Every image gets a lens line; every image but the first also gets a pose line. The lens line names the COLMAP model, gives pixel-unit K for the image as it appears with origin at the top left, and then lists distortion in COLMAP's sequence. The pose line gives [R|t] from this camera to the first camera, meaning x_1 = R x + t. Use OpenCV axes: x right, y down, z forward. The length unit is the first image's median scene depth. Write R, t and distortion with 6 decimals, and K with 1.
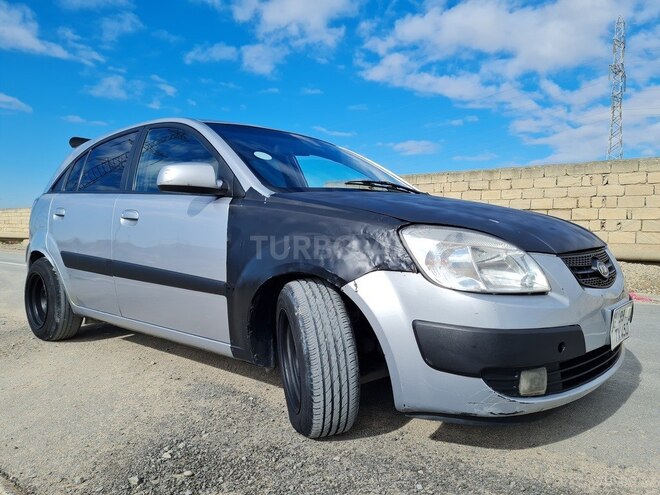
lens RADIAL K [[488.1, 0, 382.2], [0, 488.1, 295.9], [0, 0, 1]] dist [0.025241, 0.001538]
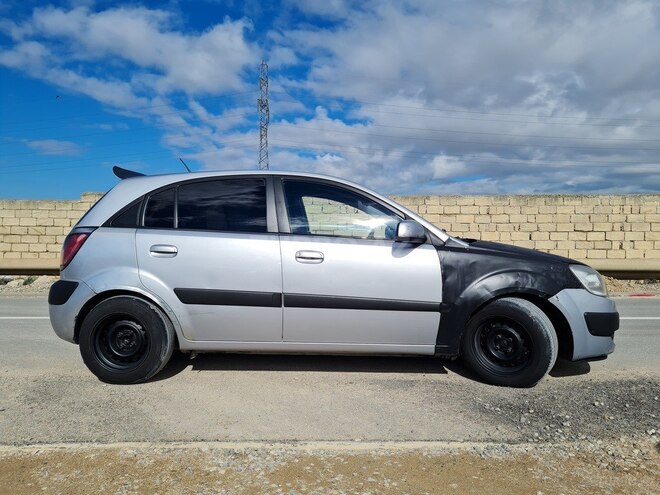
lens RADIAL K [[501.2, 0, 330.0], [0, 501.2, 247.5], [0, 0, 1]] dist [0.045955, -0.004921]
pose [[0.783256, -0.009343, 0.621630, -0.124429], [0.078709, 0.993332, -0.084243, -0.007353], [-0.616697, 0.114912, 0.778768, -0.002052]]
